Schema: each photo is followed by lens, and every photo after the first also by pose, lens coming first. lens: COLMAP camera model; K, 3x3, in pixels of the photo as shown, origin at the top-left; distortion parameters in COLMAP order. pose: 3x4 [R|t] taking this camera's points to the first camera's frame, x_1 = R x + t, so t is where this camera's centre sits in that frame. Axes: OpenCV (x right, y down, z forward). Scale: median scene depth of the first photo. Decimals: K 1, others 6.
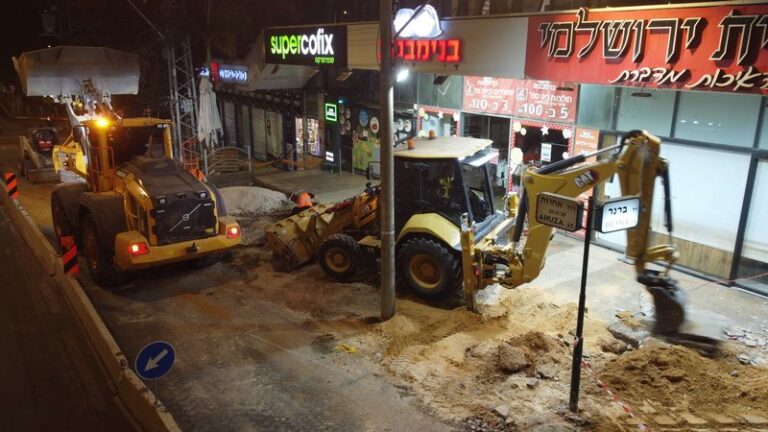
lens RADIAL K [[584.7, 0, 384.0], [0, 584.7, 216.0], [0, 0, 1]] dist [-0.005971, 0.001605]
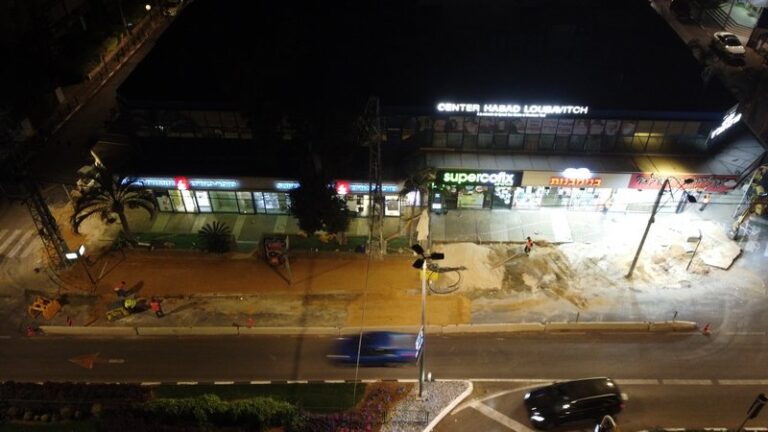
lens RADIAL K [[584.7, 0, 384.0], [0, 584.7, 216.0], [0, 0, 1]] dist [-0.005971, 0.001605]
pose [[0.608672, -0.505547, 0.611507, -2.539593], [0.225207, 0.849105, 0.477811, -1.889496], [-0.760789, -0.153114, 0.630679, -0.031134]]
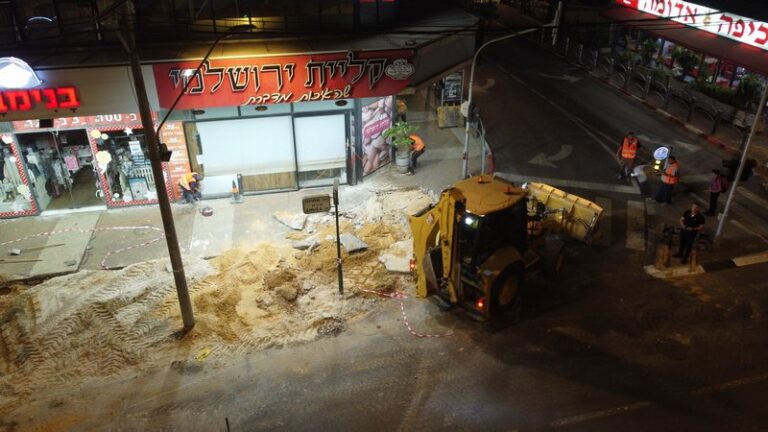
lens RADIAL K [[584.7, 0, 384.0], [0, 584.7, 216.0], [0, 0, 1]] dist [-0.005971, 0.001605]
pose [[0.386378, -0.460112, 0.799380, -0.674262], [0.257516, 0.886036, 0.385520, -0.385775], [-0.885662, 0.056897, 0.460831, -0.003209]]
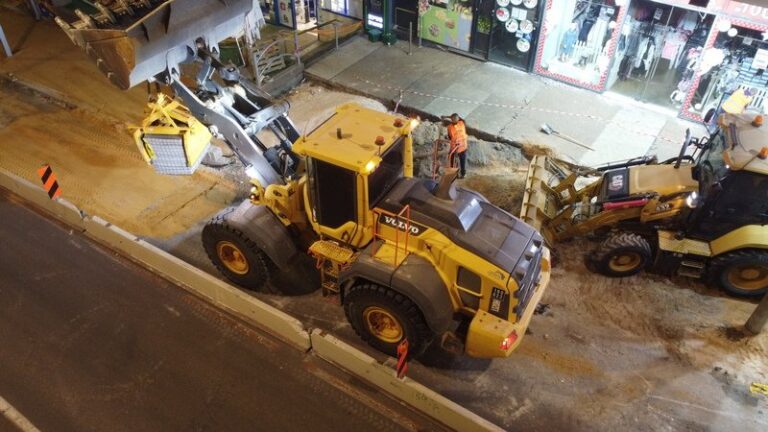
lens RADIAL K [[584.7, 0, 384.0], [0, 584.7, 216.0], [0, 0, 1]] dist [-0.005971, 0.001605]
pose [[0.936819, -0.231001, 0.262695, -0.686681], [0.094520, 0.890178, 0.445701, -0.426618], [-0.336803, -0.392711, 0.855770, 0.401049]]
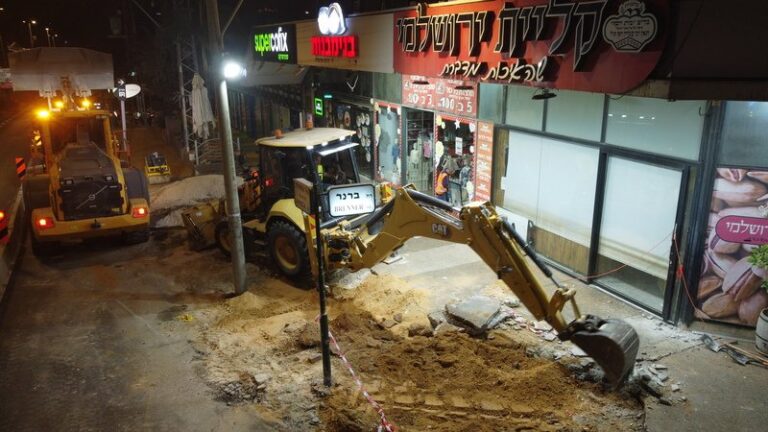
lens RADIAL K [[584.7, 0, 384.0], [0, 584.7, 216.0], [0, 0, 1]] dist [-0.005971, 0.001605]
pose [[0.985252, 0.034765, -0.167539, 0.393527], [-0.033757, 0.999391, 0.008863, 0.009241], [0.167745, -0.003077, 0.985826, -0.022517]]
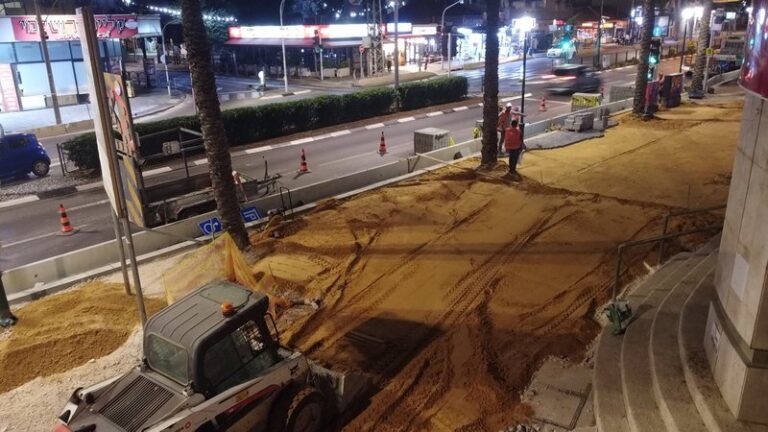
lens RADIAL K [[584.7, 0, 384.0], [0, 584.7, 216.0], [0, 0, 1]] dist [-0.005971, 0.001605]
pose [[-0.185767, -0.311416, 0.931939, -2.663589], [0.292898, 0.887781, 0.355044, 0.014894], [-0.937924, 0.338918, -0.073708, -0.087227]]
